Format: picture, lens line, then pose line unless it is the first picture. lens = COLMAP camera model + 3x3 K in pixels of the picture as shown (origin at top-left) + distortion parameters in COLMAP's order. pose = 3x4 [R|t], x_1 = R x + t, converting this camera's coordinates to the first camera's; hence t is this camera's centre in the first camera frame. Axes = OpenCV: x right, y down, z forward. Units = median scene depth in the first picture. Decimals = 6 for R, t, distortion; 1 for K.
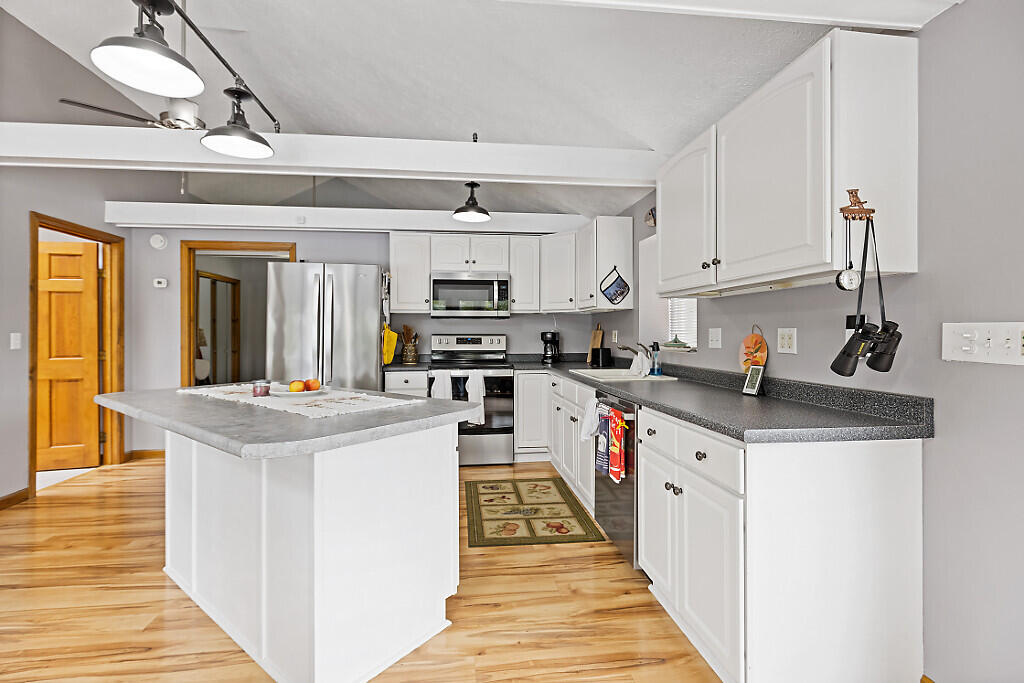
lens RADIAL K [[461.5, 0, 508.9], [0, 461.5, 330.3], [0, 0, 1]] dist [0.000712, -0.000278]
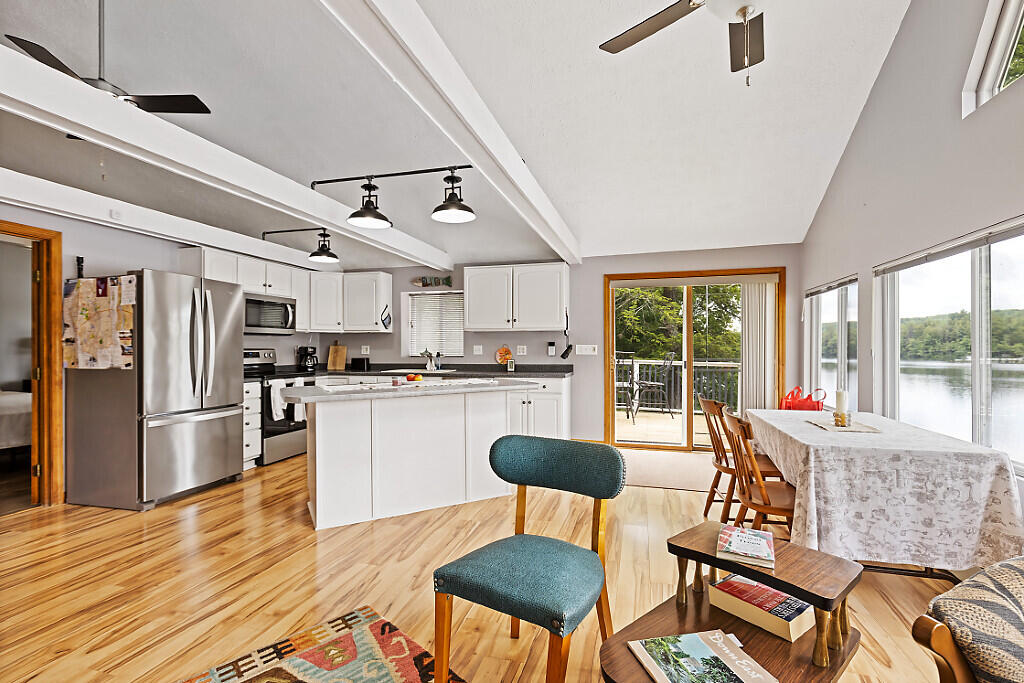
lens RADIAL K [[466.6, 0, 508.9], [0, 466.6, 344.1], [0, 0, 1]] dist [0.000398, -0.000380]
pose [[0.389505, 0.007042, 0.920997, -1.150611], [-0.004355, 0.999974, -0.005804, 0.001349], [-0.921014, -0.001750, 0.389525, -0.003996]]
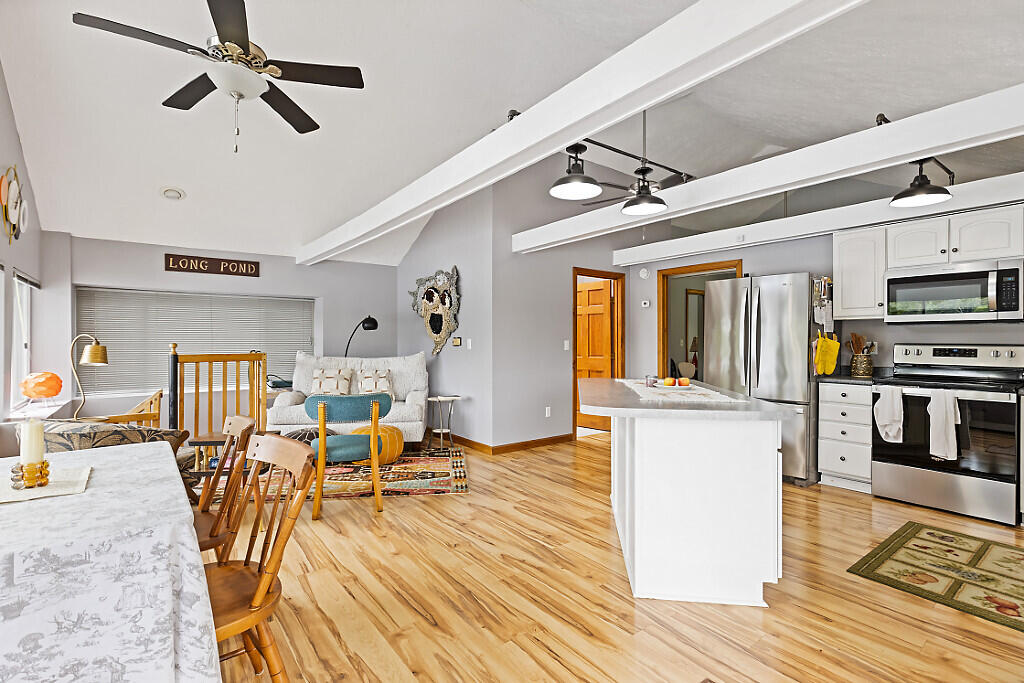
lens RADIAL K [[466.6, 0, 508.9], [0, 466.6, 344.1], [0, 0, 1]] dist [0.000398, -0.000380]
pose [[0.510653, 0.010130, -0.859727, 0.269241], [0.001348, 0.999920, 0.012582, -0.002709], [0.859786, -0.007584, 0.510599, -0.049093]]
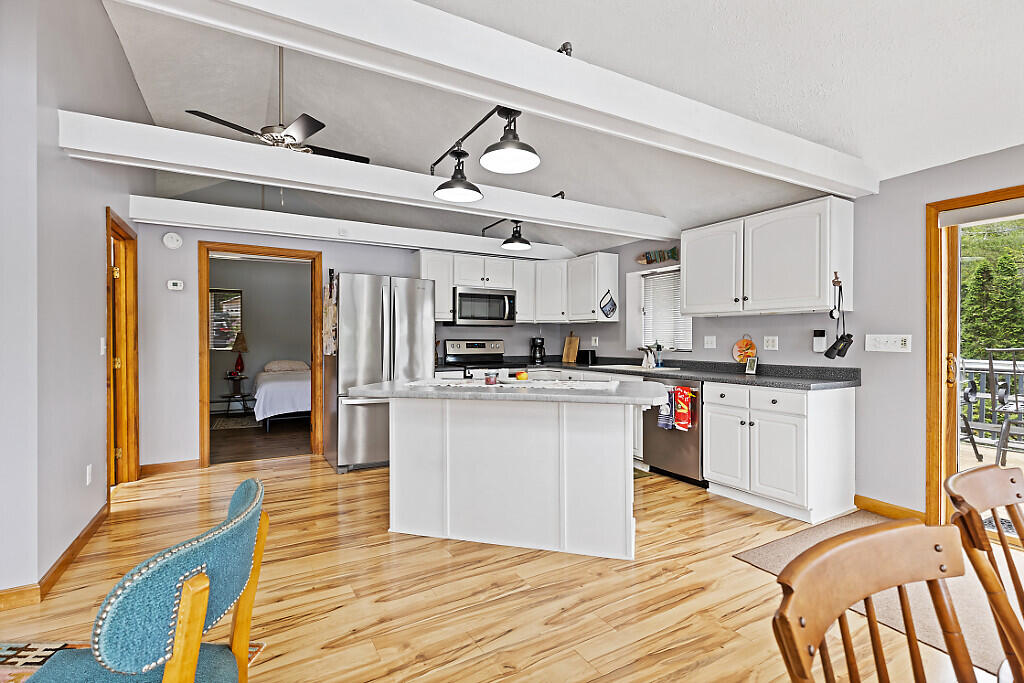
lens RADIAL K [[465.5, 0, 509.7], [0, 465.5, 340.1], [0, 0, 1]] dist [0.003786, 0.000150]
pose [[0.923434, 0.000666, 0.383756, -0.610208], [-0.003784, 0.999966, 0.007370, 0.000319], [-0.383738, -0.008258, 0.923405, -0.172312]]
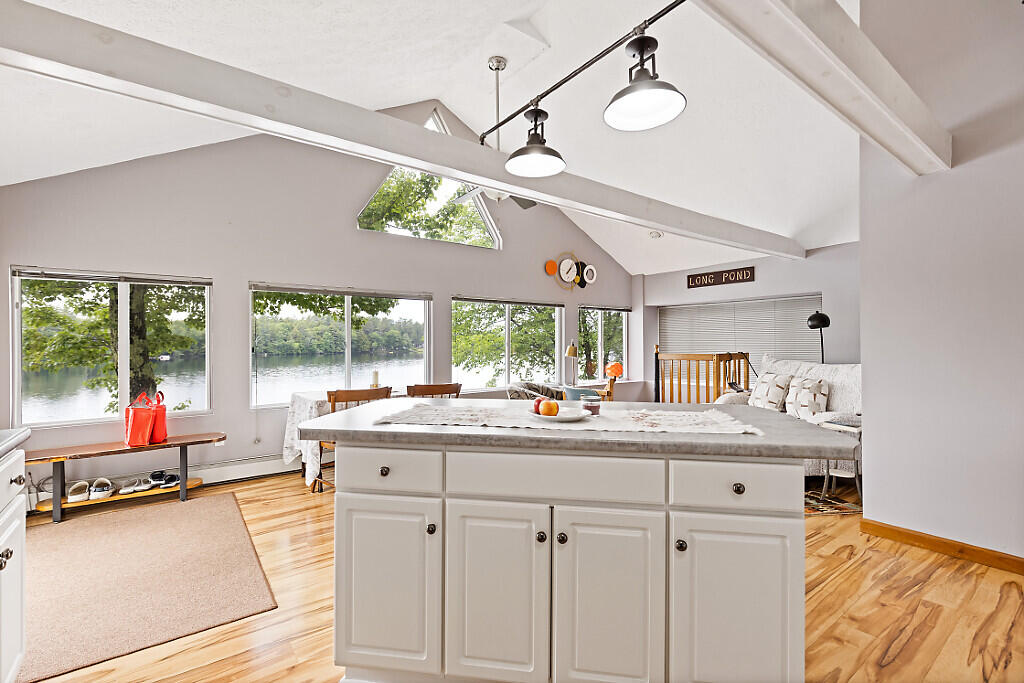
lens RADIAL K [[459.2, 0, 512.0], [0, 459.2, 341.5], [0, 0, 1]] dist [0.000667, -0.000033]
pose [[-0.864544, 0.001703, -0.502554, 0.011603], [0.005223, 0.999971, -0.005596, 0.004829], [0.502530, -0.007463, -0.864527, 1.000214]]
